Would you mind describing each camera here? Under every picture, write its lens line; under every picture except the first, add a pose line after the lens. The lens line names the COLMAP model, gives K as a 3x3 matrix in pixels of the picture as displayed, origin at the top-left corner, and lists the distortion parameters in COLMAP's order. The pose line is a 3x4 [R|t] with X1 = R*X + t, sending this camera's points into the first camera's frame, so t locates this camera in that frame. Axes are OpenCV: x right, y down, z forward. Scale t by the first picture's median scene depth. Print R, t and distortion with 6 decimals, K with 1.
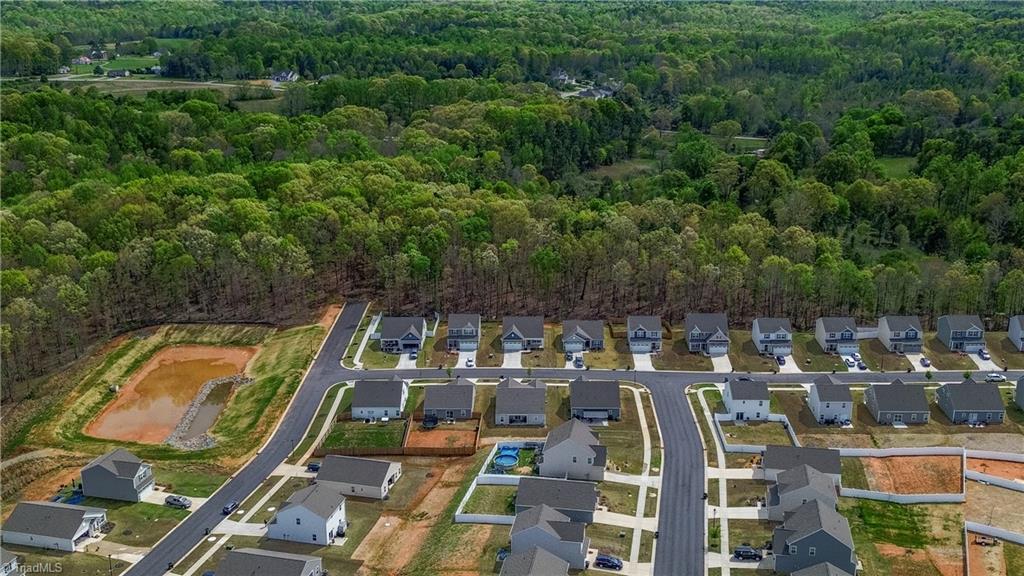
lens RADIAL K [[1043.9, 0, 515.2], [0, 1043.9, 284.8], [0, 0, 1]] dist [0.170322, -0.441885]
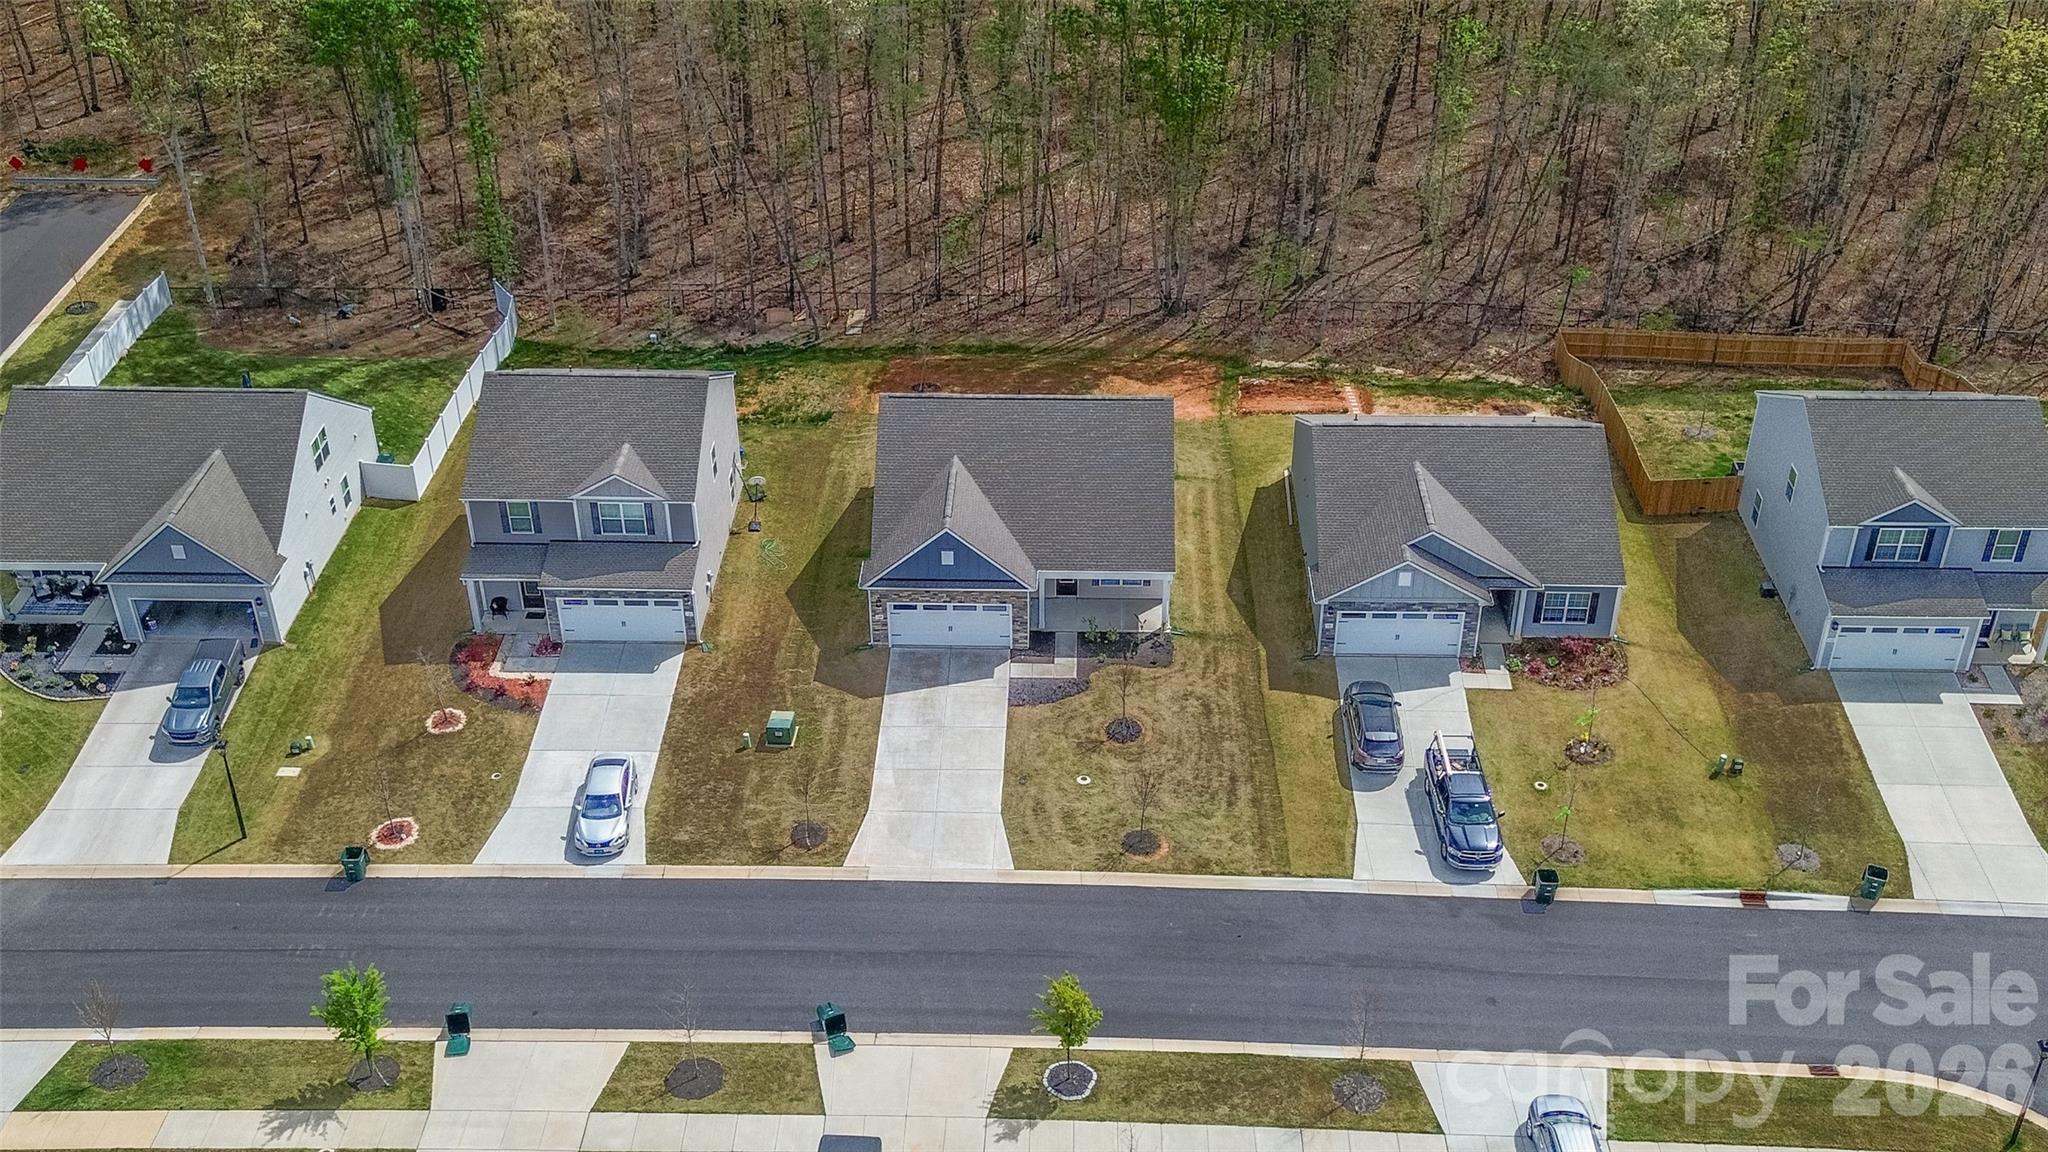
lens RADIAL K [[2087.8, 0, 1030.5], [0, 2087.8, 569.6], [0, 0, 1]] dist [0.170322, -0.441885]
pose [[0.999990, 0.004434, -0.000563, 0.008527], [-0.004116, 0.962698, 0.270546, -0.022521], [0.001742, -0.270541, 0.962707, 0.735222]]
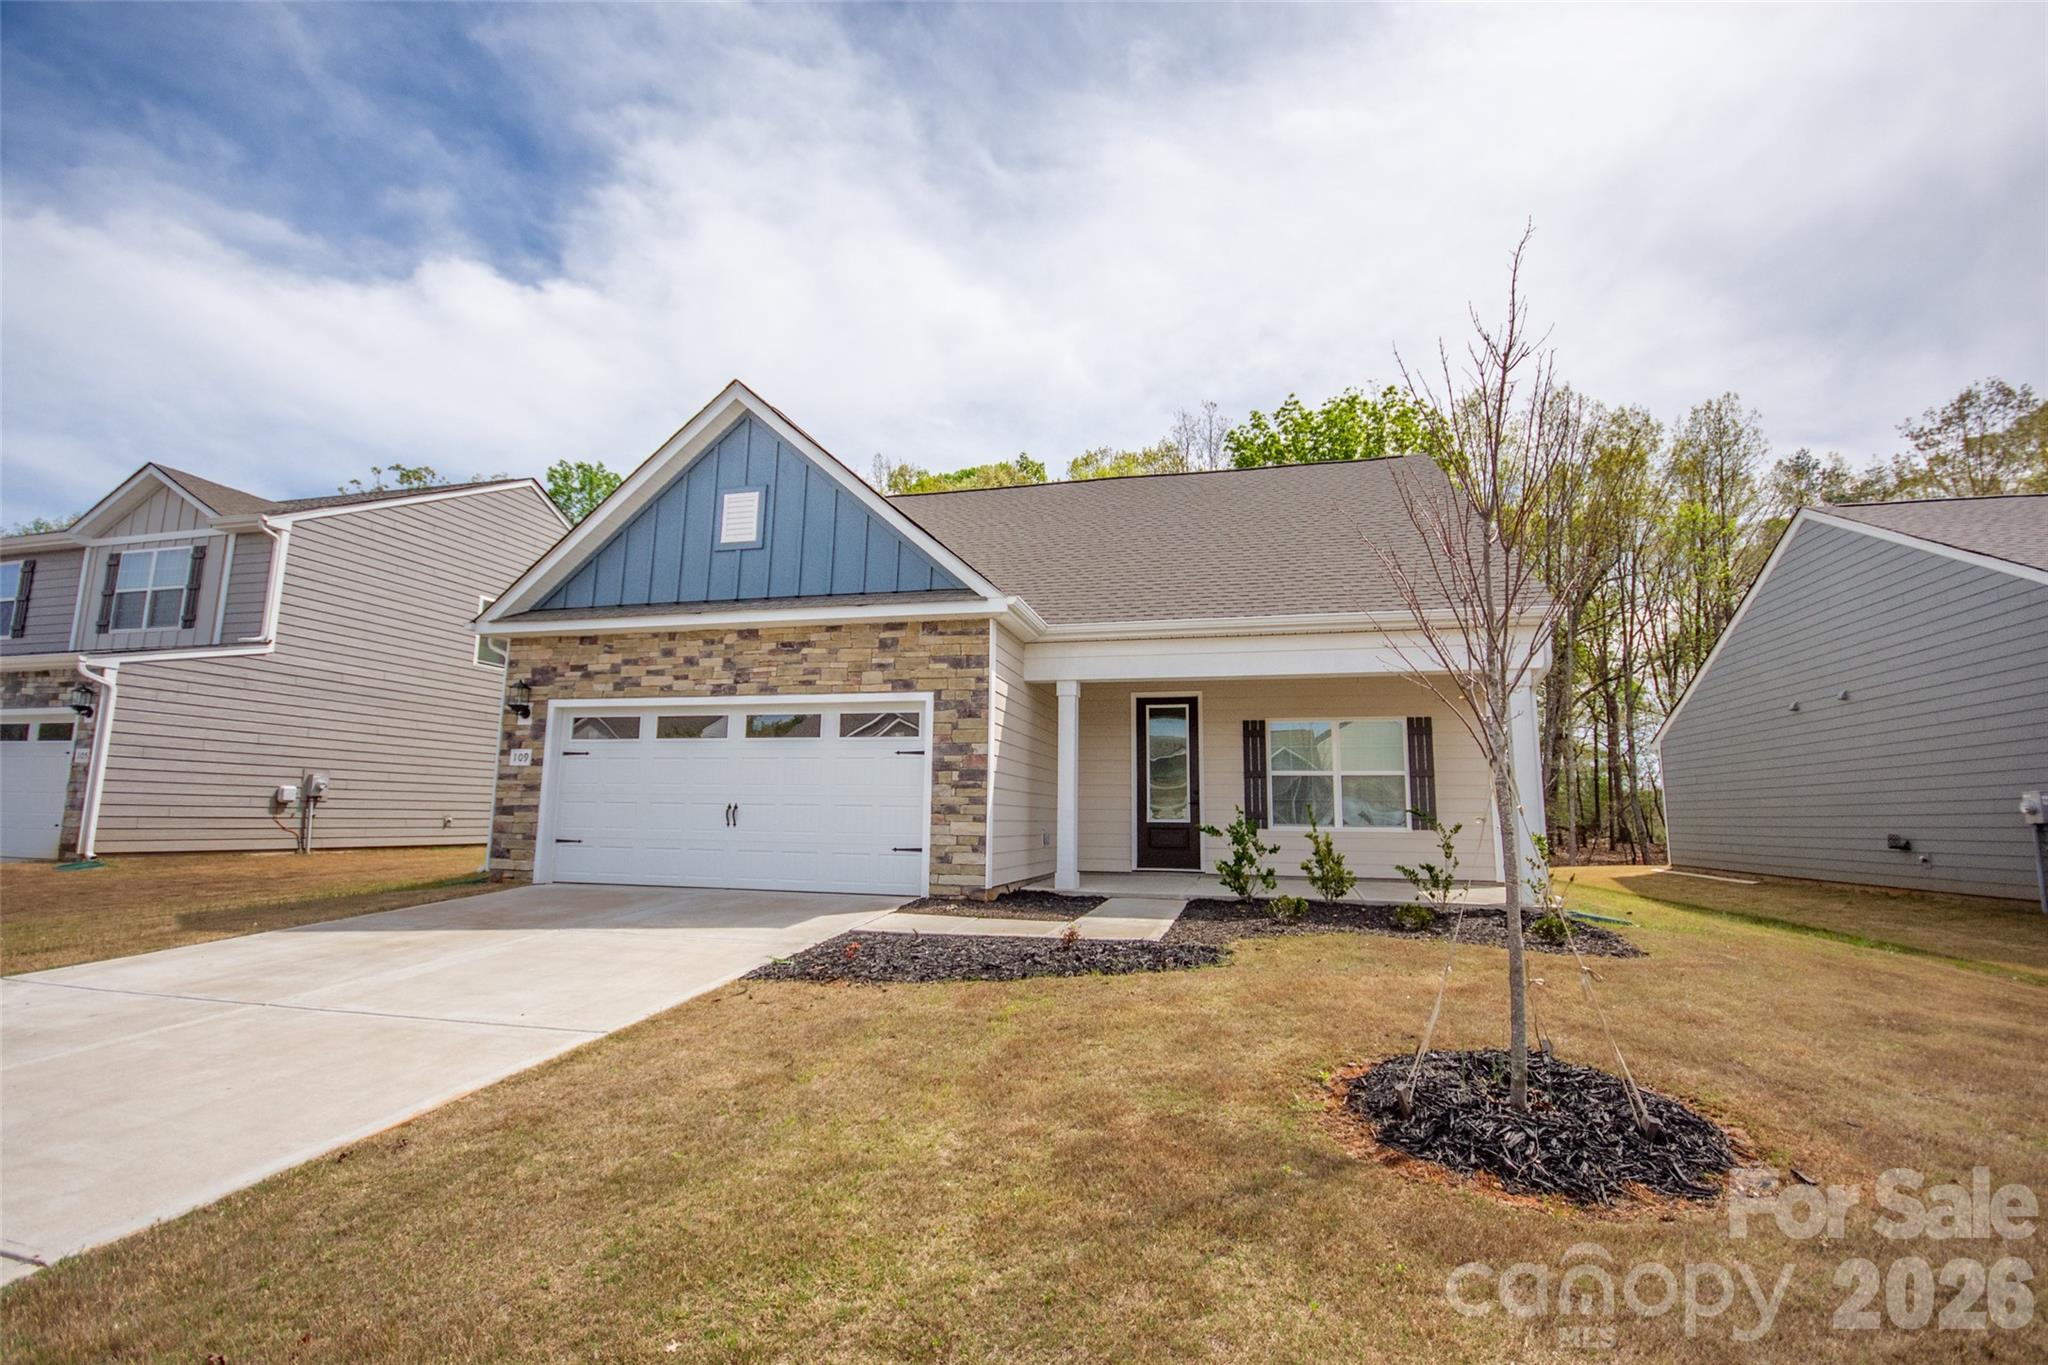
lens RADIAL K [[902.6, 0, 1038.8], [0, 902.6, 684.4], [0, 0, 1]] dist [0.011808, -0.013416]
pose [[0.976281, -0.015003, -0.215986, 0.016457], [-0.080399, 0.901140, -0.426007, 0.068035], [0.201025, 0.433268, 0.878560, 0.966742]]
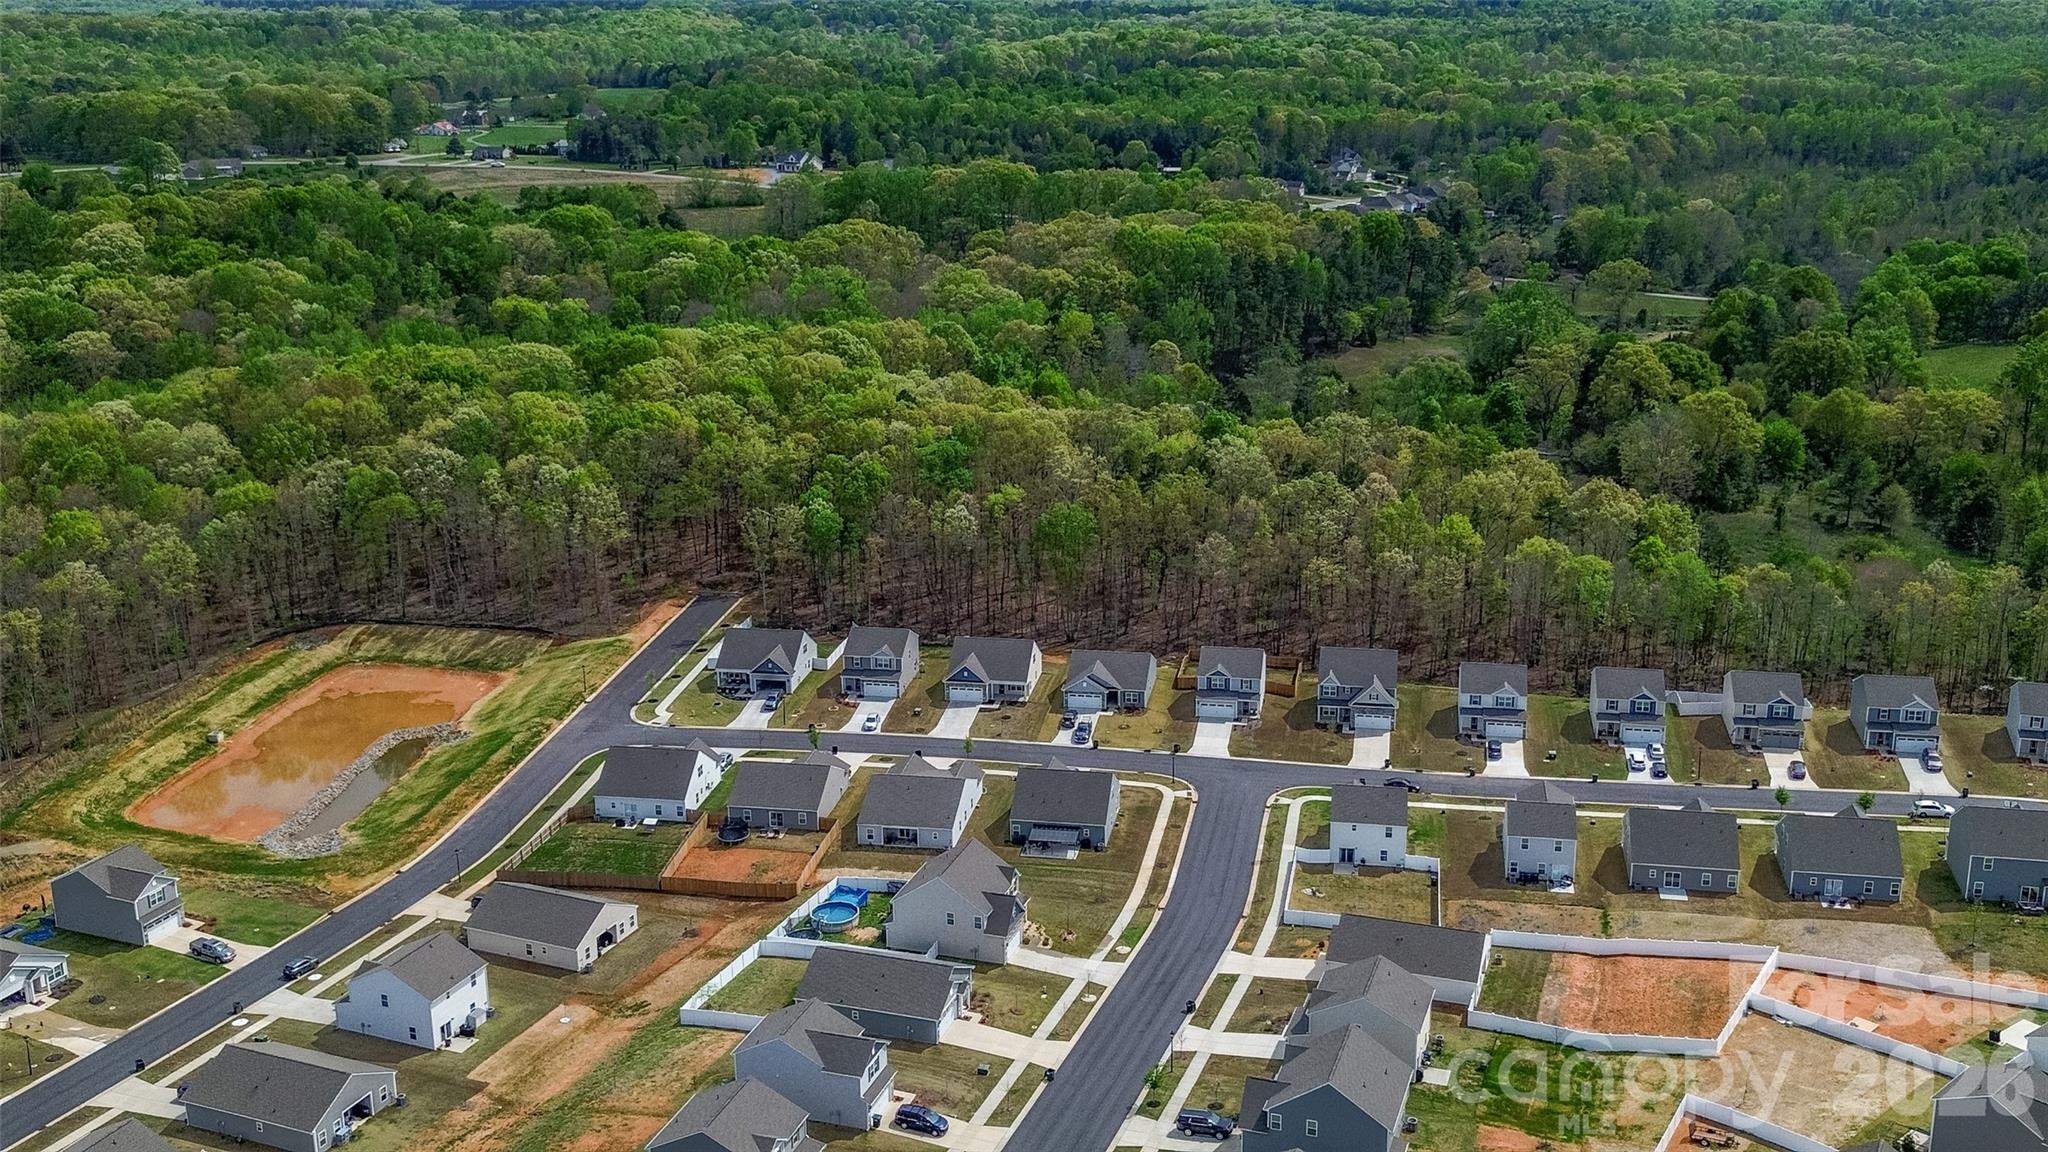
lens RADIAL K [[2087.8, 0, 1030.5], [0, 2087.8, 569.6], [0, 0, 1]] dist [0.170322, -0.441885]
pose [[0.988091, 0.039703, -0.148658, 0.176169], [-0.040553, 0.999174, -0.002689, -0.000597], [0.148429, 0.008685, 0.988885, 0.001614]]
